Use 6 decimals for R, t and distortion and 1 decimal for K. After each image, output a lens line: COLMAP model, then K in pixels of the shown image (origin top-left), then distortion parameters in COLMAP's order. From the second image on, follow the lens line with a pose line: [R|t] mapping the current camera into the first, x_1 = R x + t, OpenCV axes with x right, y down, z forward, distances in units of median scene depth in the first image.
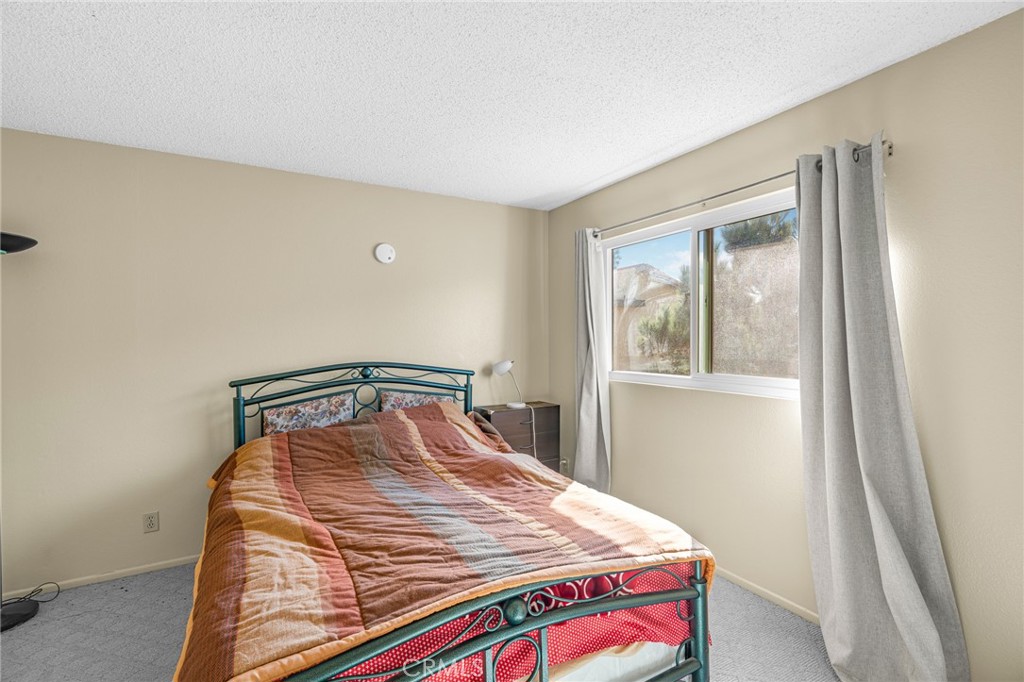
lens RADIAL K [[466.9, 0, 507.3], [0, 466.9, 336.5], [0, 0, 1]] dist [-0.009765, 0.003765]
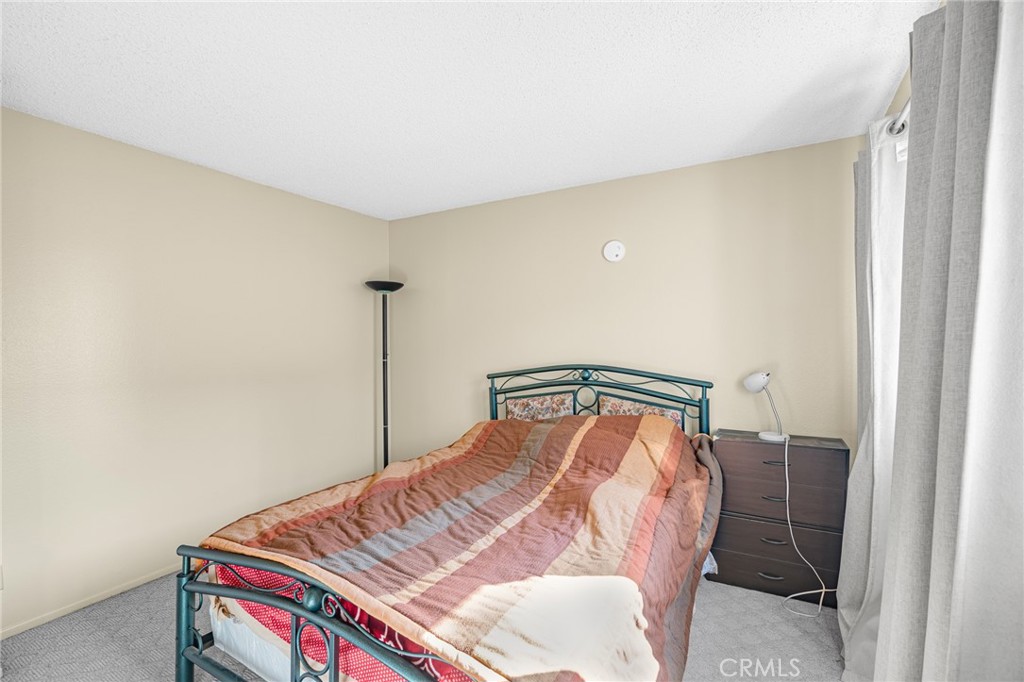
lens RADIAL K [[466.9, 0, 505.3], [0, 466.9, 347.0], [0, 0, 1]] dist [-0.009765, 0.003765]
pose [[0.497530, 0.015720, -0.867304, 0.492921], [0.009293, 0.999682, 0.023450, -0.008029], [0.867397, -0.019727, 0.497226, 0.360676]]
